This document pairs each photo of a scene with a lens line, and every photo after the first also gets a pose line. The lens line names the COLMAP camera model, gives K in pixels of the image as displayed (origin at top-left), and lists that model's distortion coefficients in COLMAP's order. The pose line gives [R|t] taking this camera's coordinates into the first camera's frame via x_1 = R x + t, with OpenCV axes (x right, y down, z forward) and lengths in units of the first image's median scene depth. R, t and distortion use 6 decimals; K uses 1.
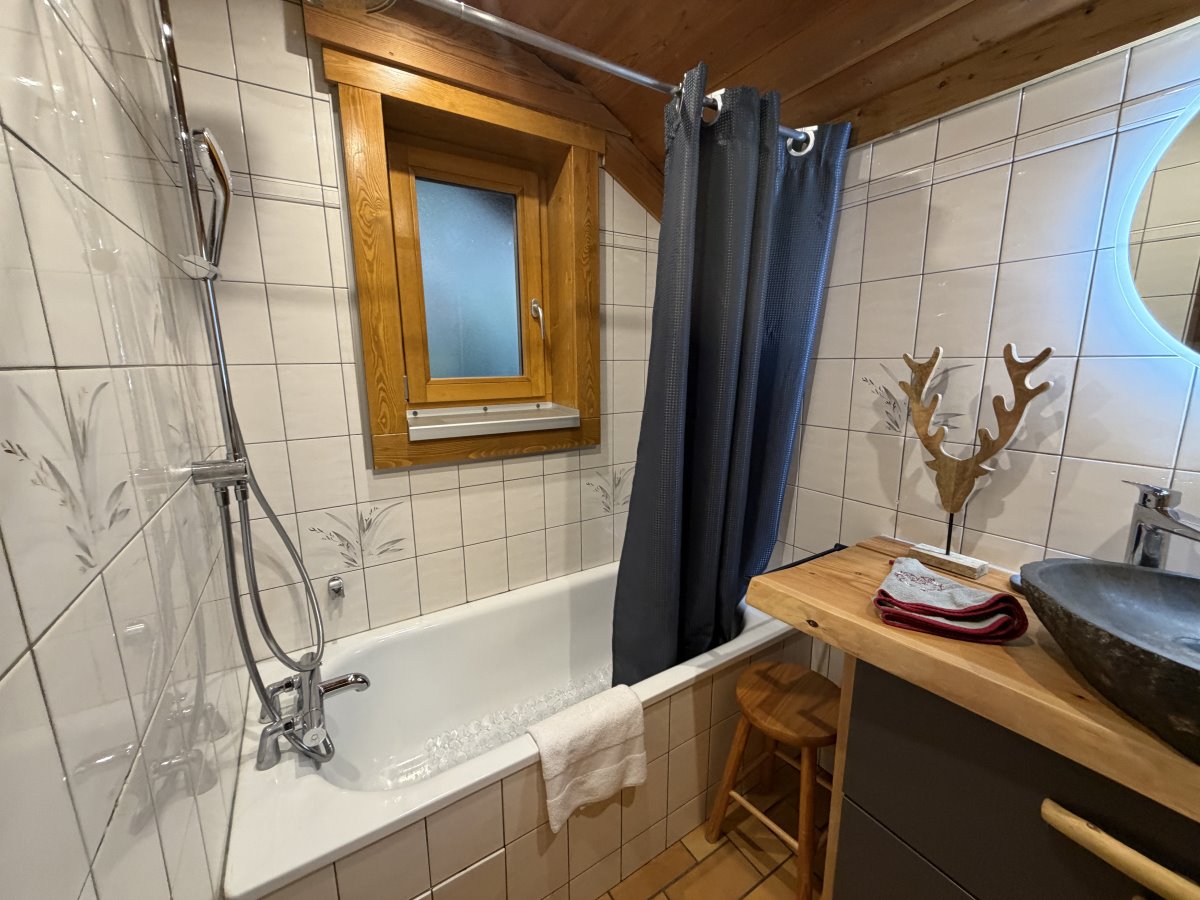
lens RADIAL K [[477.1, 0, 600.3], [0, 477.1, 451.4], [0, 0, 1]] dist [-0.000058, 0.000289]
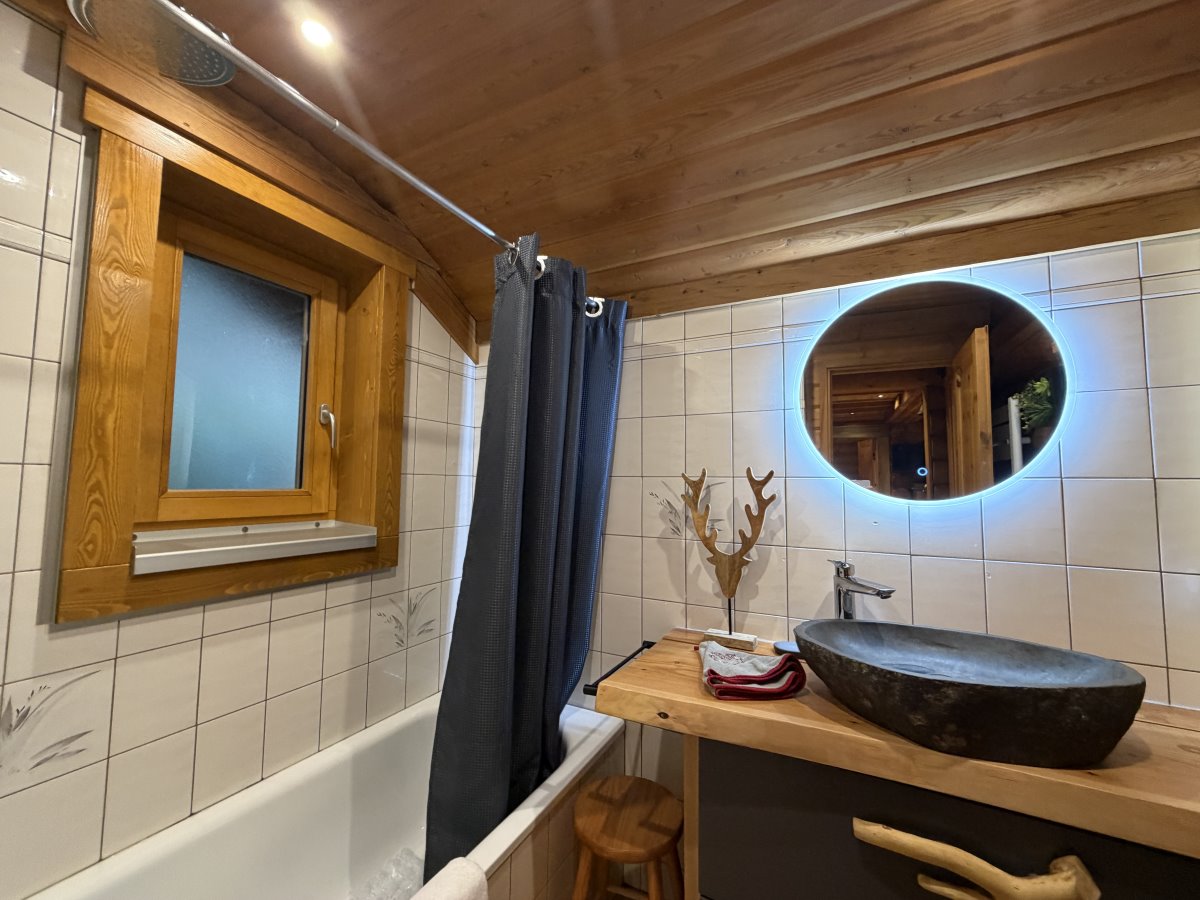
lens RADIAL K [[477.1, 0, 596.7], [0, 477.1, 452.9], [0, 0, 1]] dist [-0.000058, 0.000289]
pose [[0.868199, 0.050903, 0.493599, -0.167809], [0.074345, 0.970153, -0.230815, 0.017822], [-0.490616, 0.237090, 0.838501, 0.025129]]
